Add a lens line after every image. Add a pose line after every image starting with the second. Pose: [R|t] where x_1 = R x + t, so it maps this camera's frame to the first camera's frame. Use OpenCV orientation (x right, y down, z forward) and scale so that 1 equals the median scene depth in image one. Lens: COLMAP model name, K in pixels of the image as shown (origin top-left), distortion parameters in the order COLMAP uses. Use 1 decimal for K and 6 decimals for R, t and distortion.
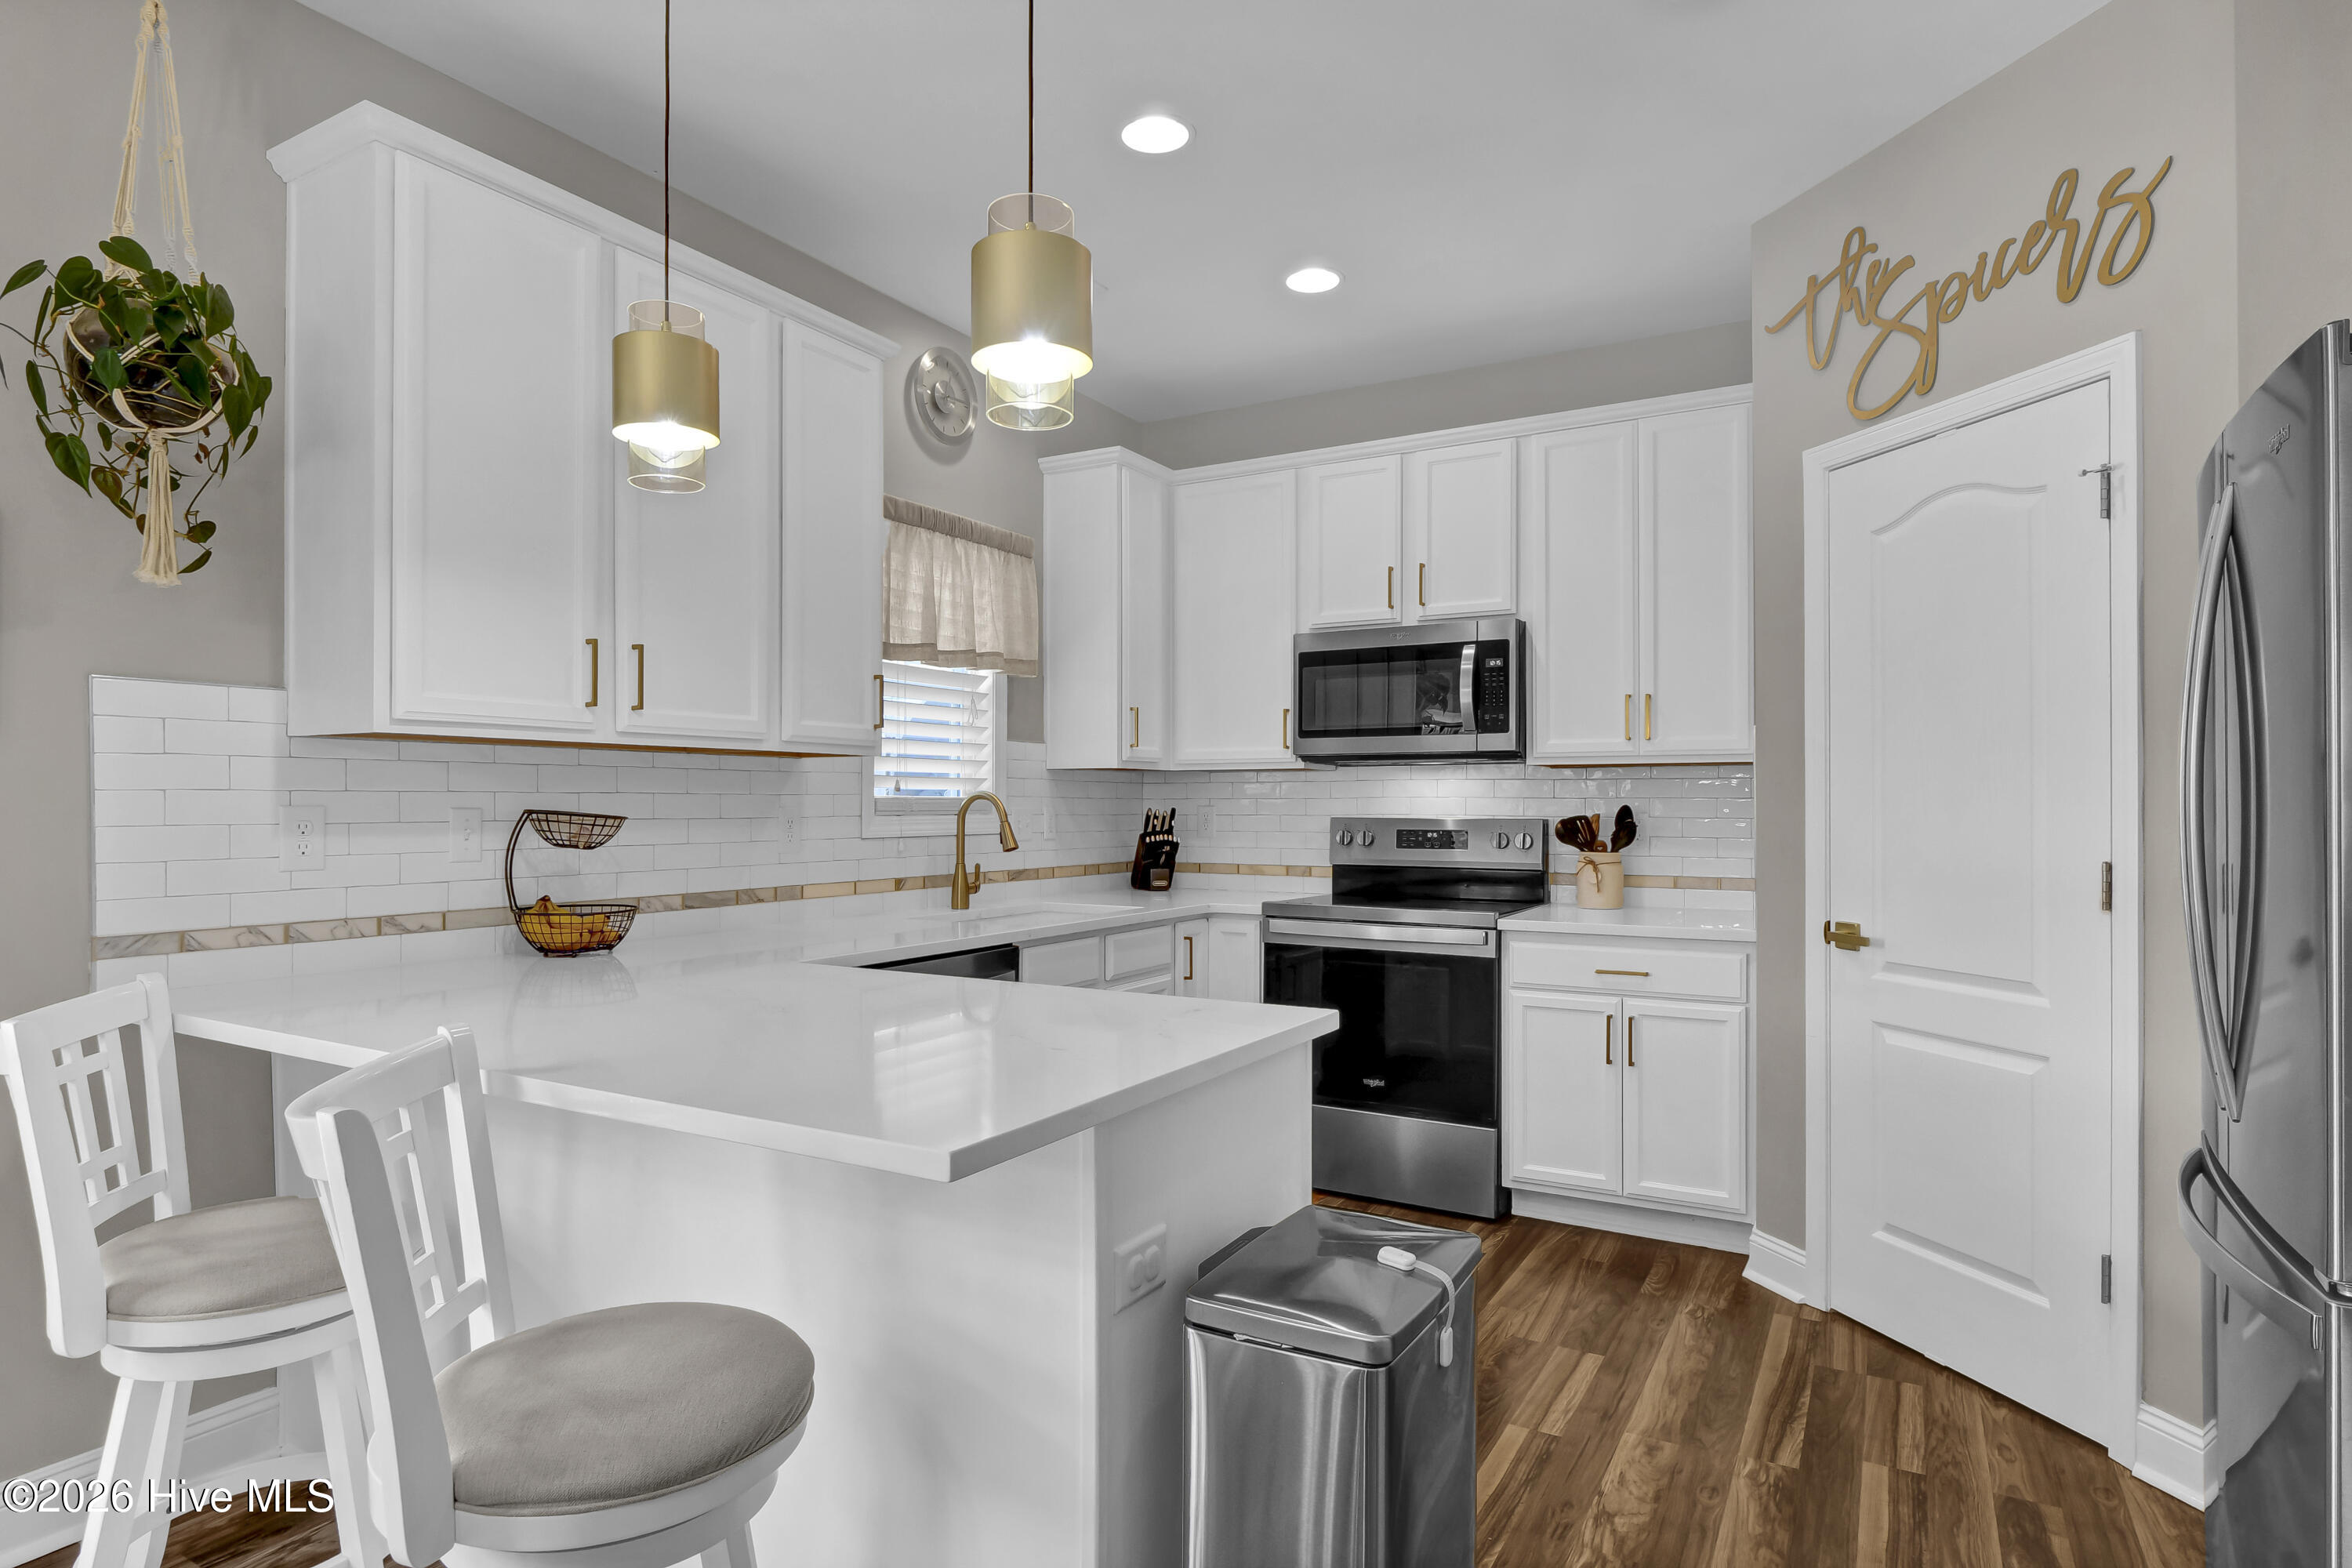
lens RADIAL K [[1262.5, 0, 1169.4], [0, 1262.5, 794.6], [0, 0, 1]] dist [-0.005552, 0.000259]
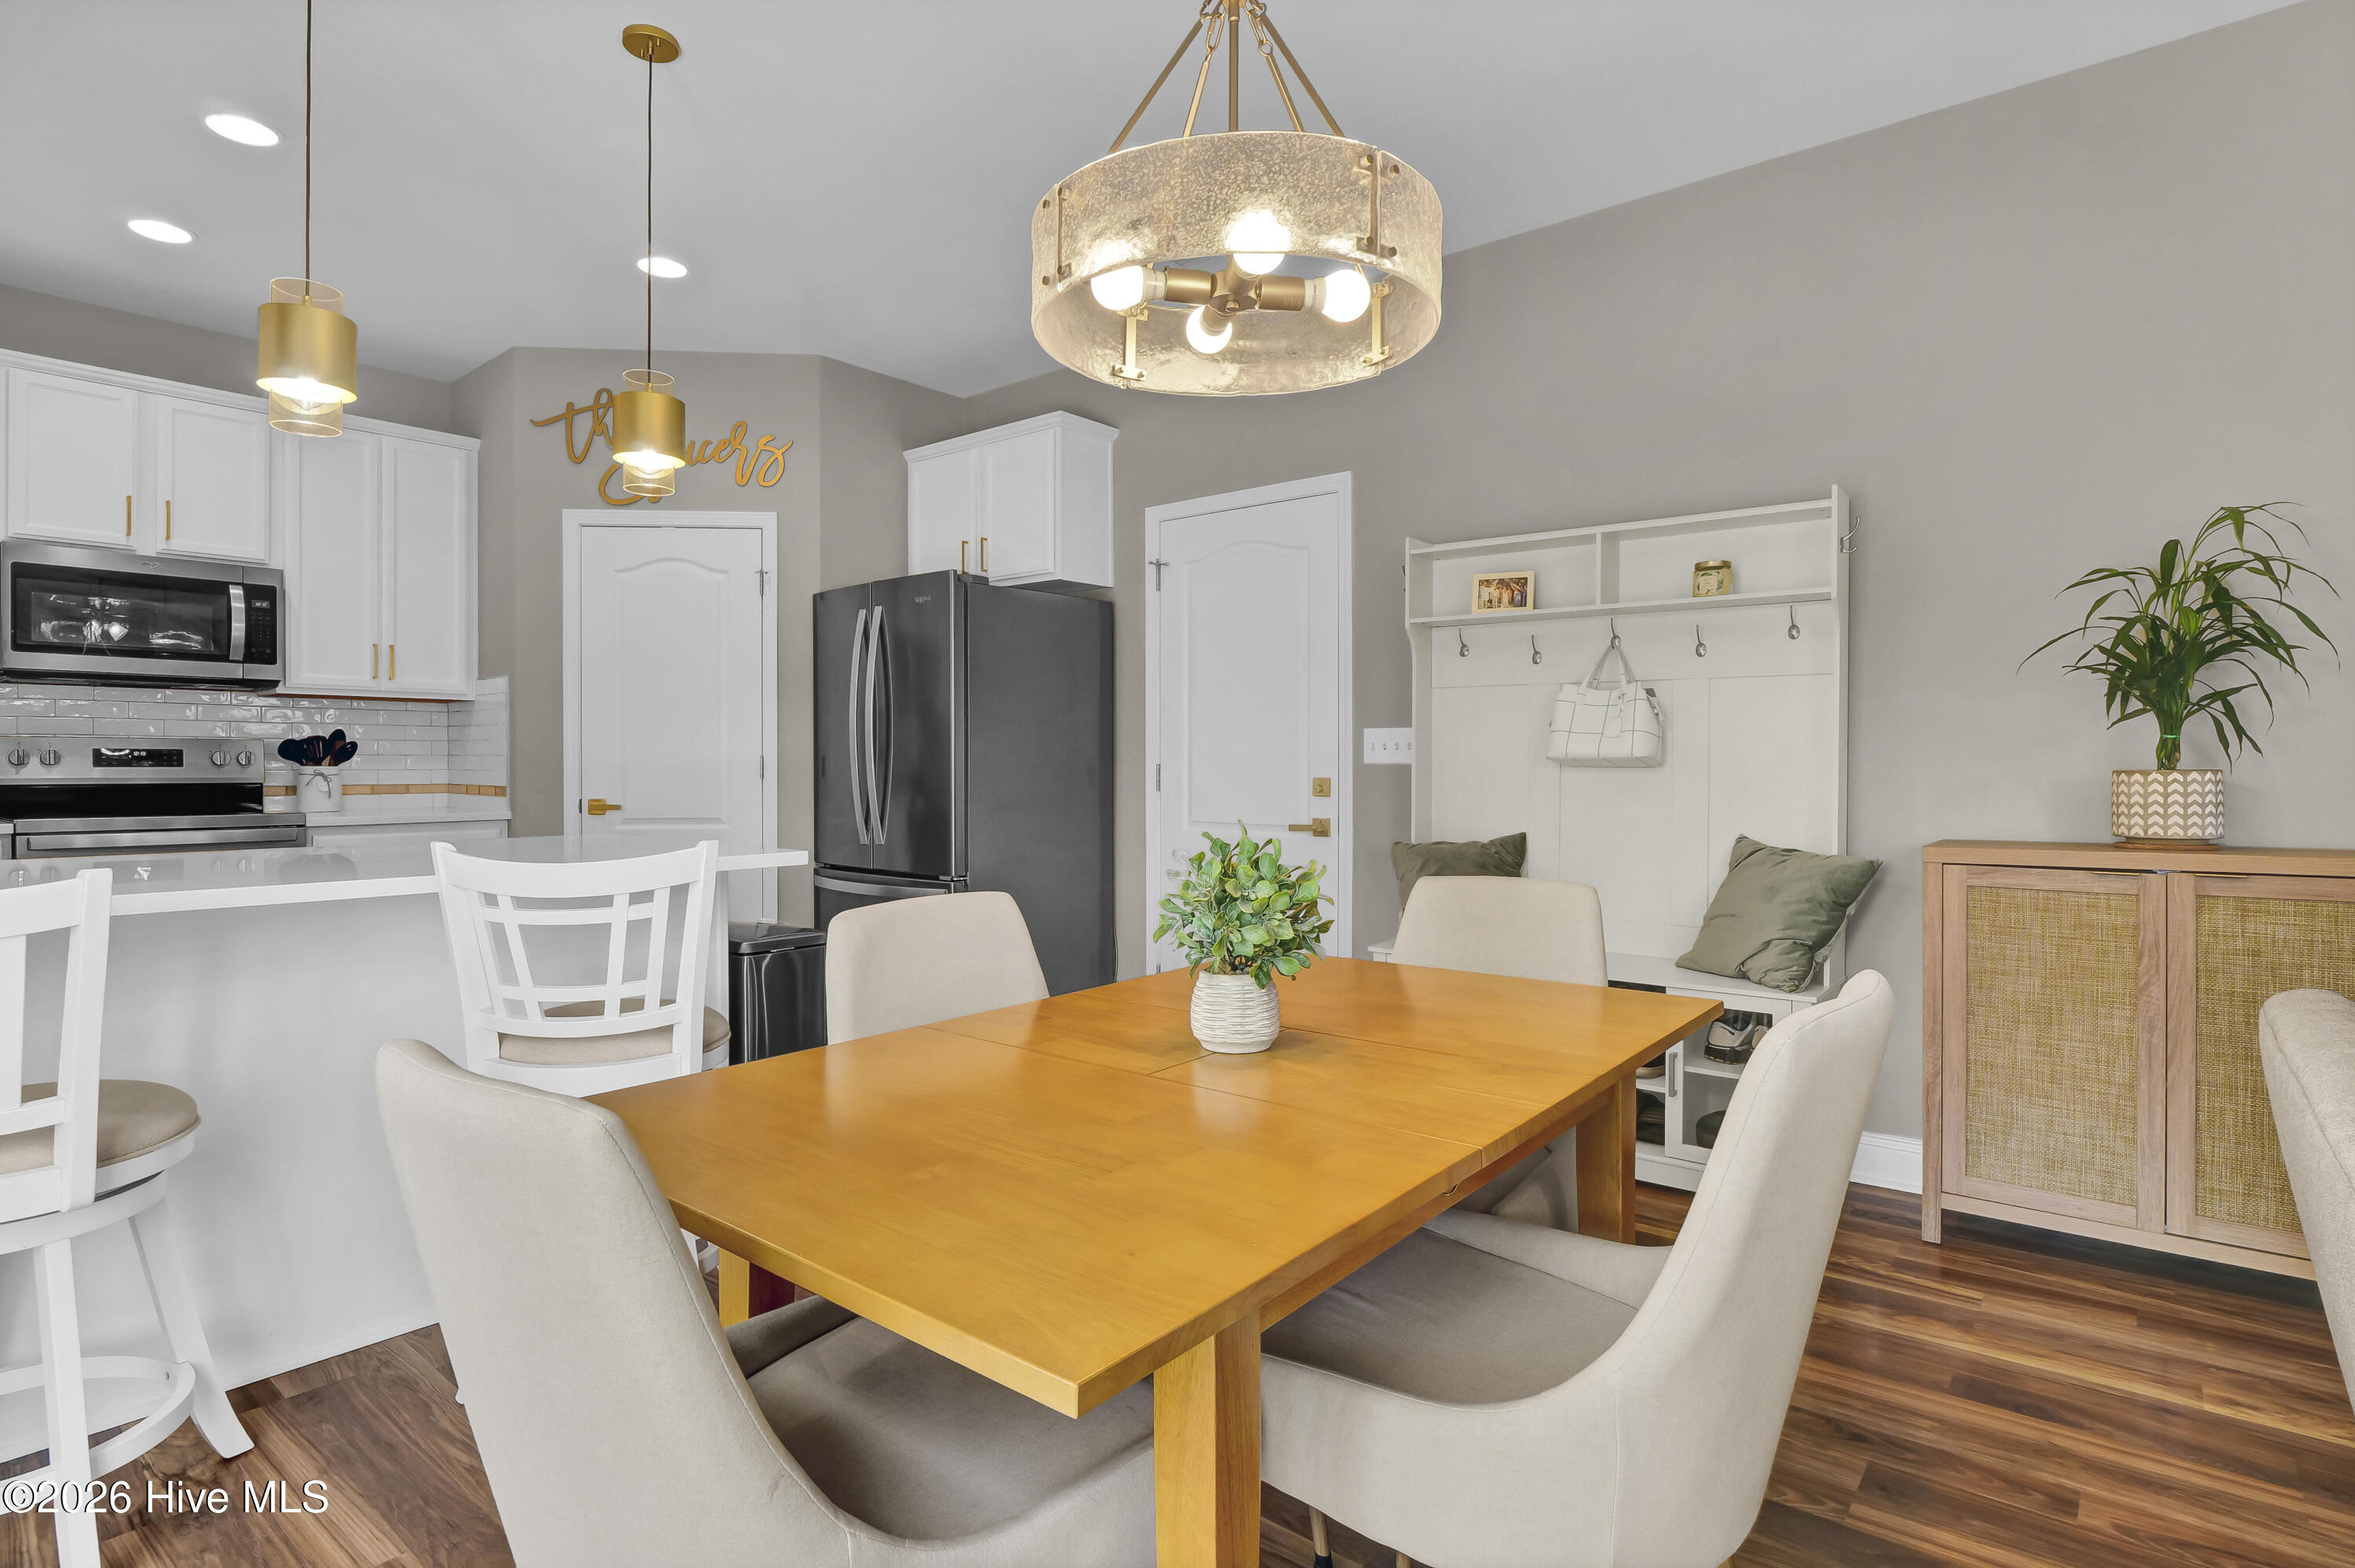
lens RADIAL K [[1211.7, 0, 1171.2], [0, 1211.7, 778.3], [0, 0, 1]] dist [-0.004131, -0.000949]
pose [[0.154673, -0.011444, 0.987899, -0.720482], [-0.005106, 0.999910, 0.012382, 0.038810], [-0.987953, -0.006960, 0.154601, -0.007400]]
